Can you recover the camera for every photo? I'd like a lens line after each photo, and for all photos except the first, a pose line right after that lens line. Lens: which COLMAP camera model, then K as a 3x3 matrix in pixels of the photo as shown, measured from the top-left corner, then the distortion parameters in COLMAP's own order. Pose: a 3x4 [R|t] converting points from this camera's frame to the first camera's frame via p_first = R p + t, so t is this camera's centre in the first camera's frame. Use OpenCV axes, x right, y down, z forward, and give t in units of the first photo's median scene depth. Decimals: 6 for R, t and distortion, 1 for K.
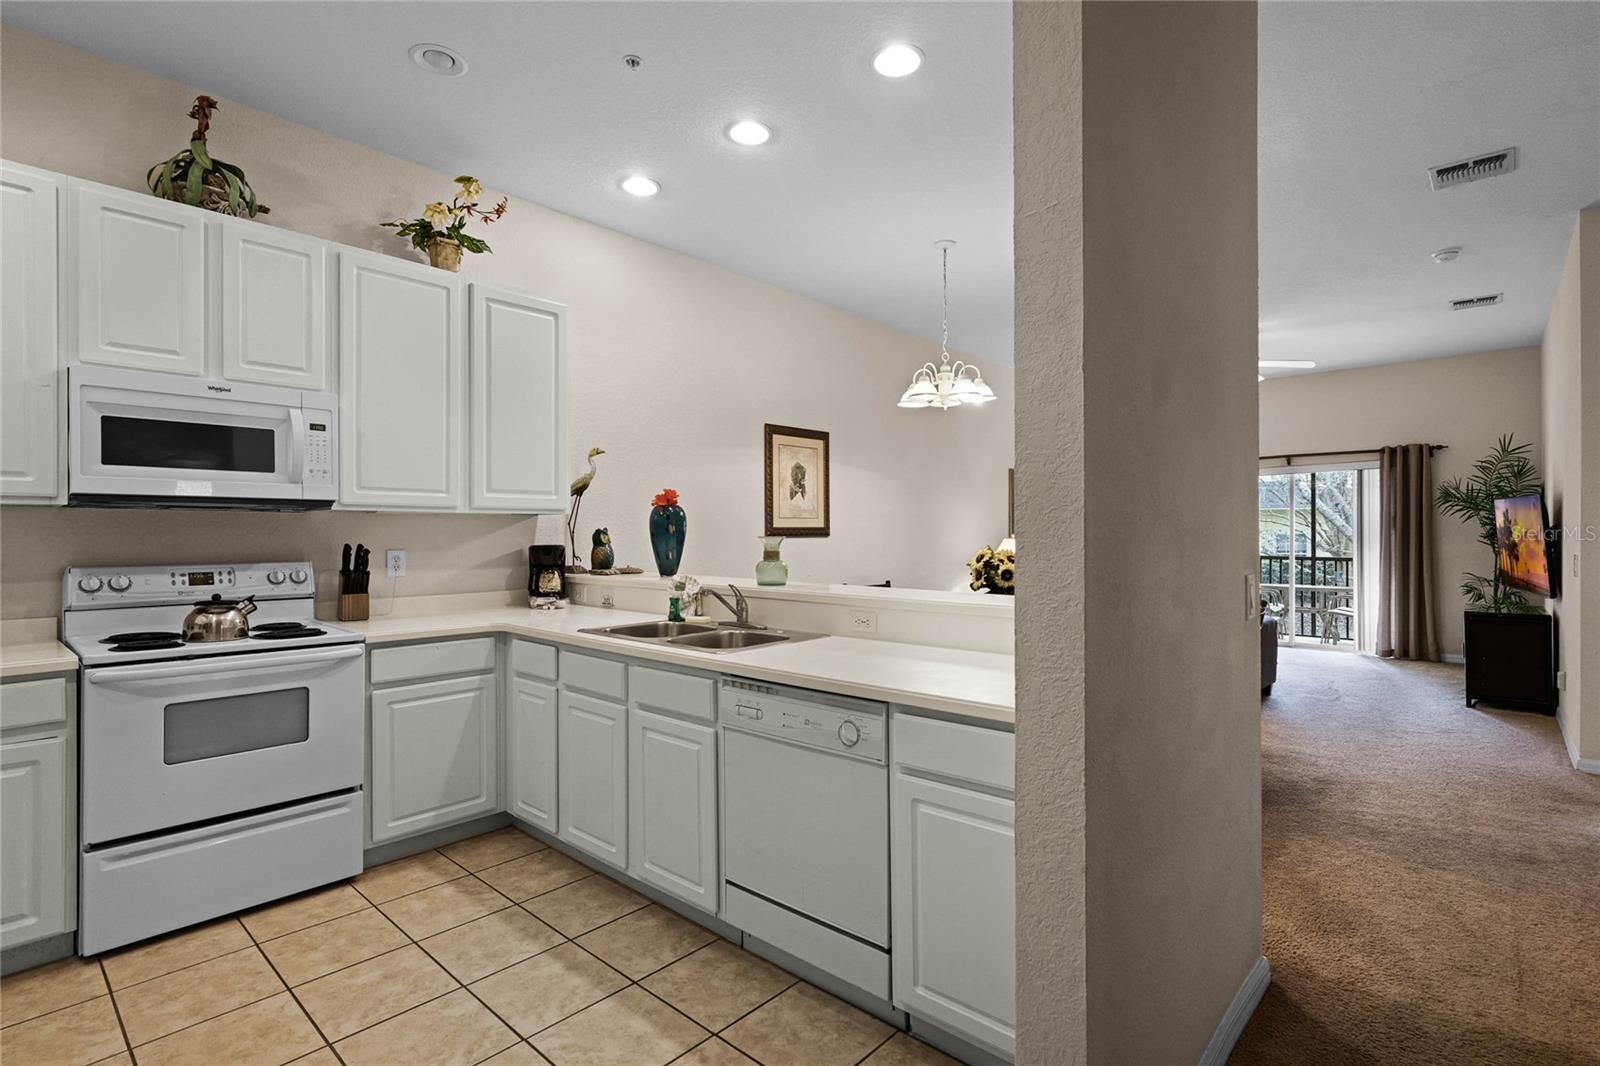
lens RADIAL K [[765.8, 0, 808.0], [0, 765.8, 532.0], [0, 0, 1]] dist [0.002540, -0.000495]
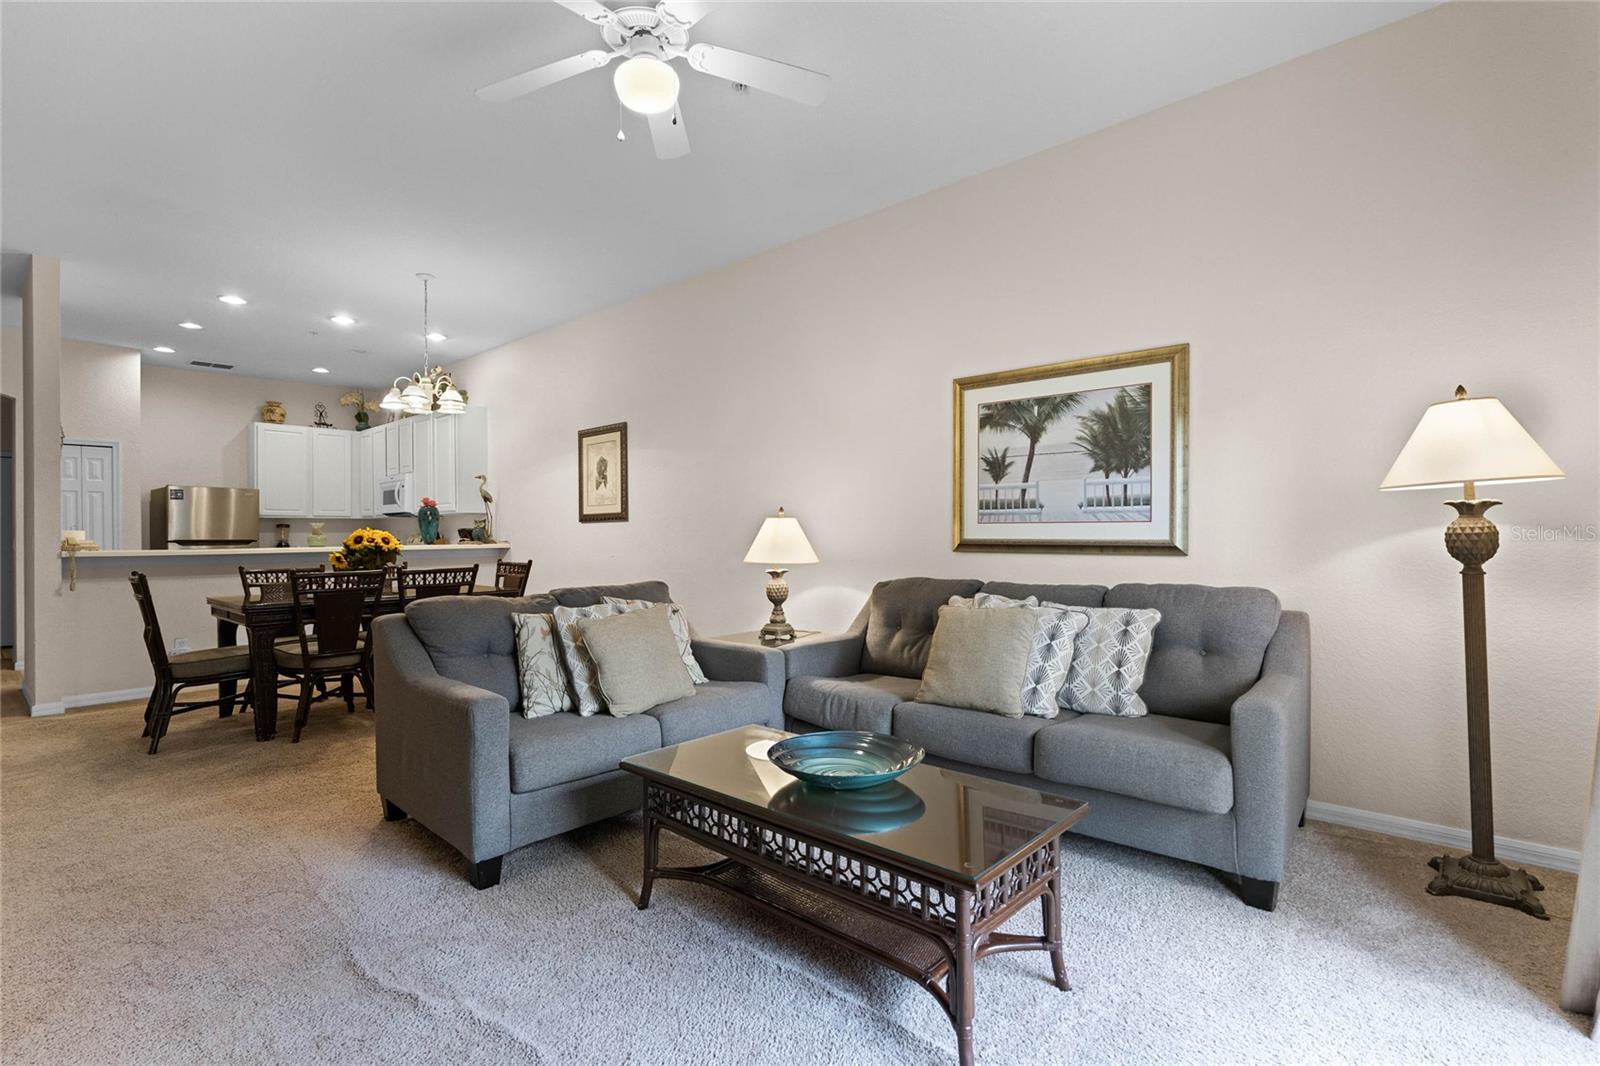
lens RADIAL K [[729.3, 0, 800.0], [0, 729.3, 533.0], [0, 0, 1]] dist [-0.002748, -0.000247]
pose [[0.012171, -0.008502, -0.999890, 1.023300], [0.004018, 0.999956, -0.008454, 0.031571], [0.999918, -0.003915, 0.012204, 1.219365]]
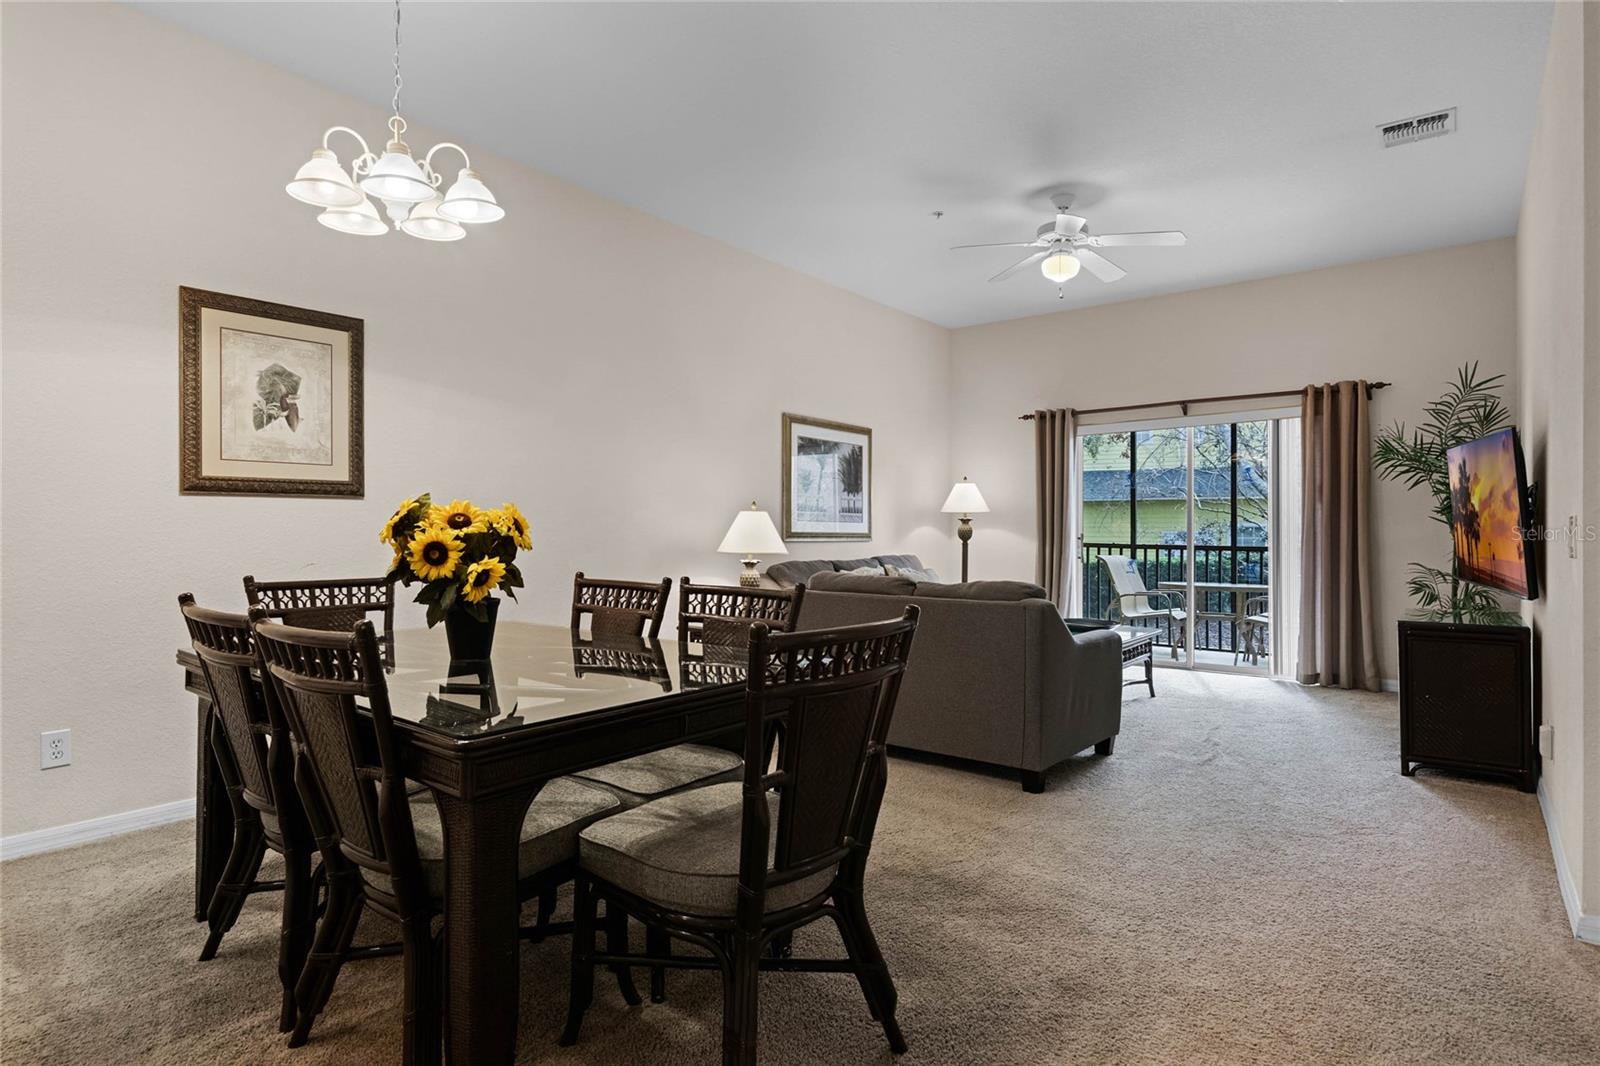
lens RADIAL K [[850.8, 0, 803.2], [0, 850.8, 526.8], [0, 0, 1]] dist [-0.000260, 0.000630]
pose [[0.998068, 0.002333, 0.062090, 0.320384], [-0.002174, 0.999994, -0.002628, 0.028755], [-0.062096, 0.002488, 0.998067, 0.329932]]
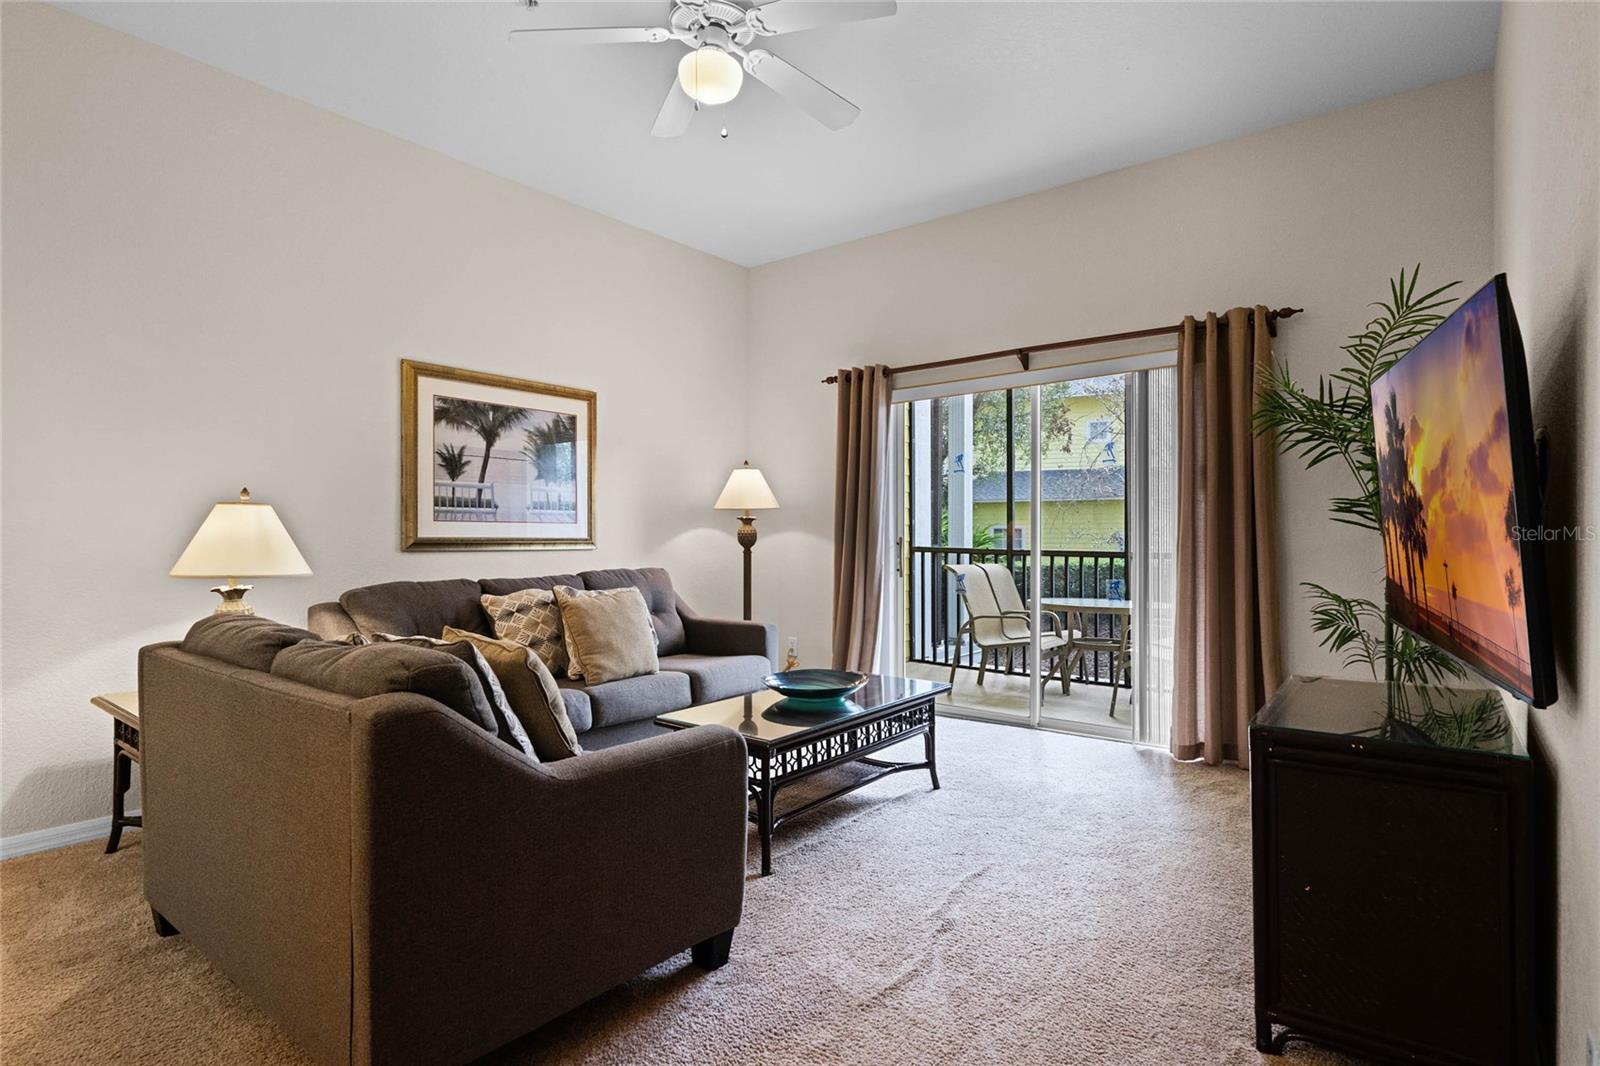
lens RADIAL K [[820.7, 0, 809.4], [0, 820.7, 536.3], [0, 0, 1]] dist [0.000386, 0.000777]
pose [[0.997476, -0.001642, 0.070982, 0.644462], [0.001162, 0.999976, 0.006804, 0.026892], [-0.070991, -0.006704, 0.997454, 0.676258]]
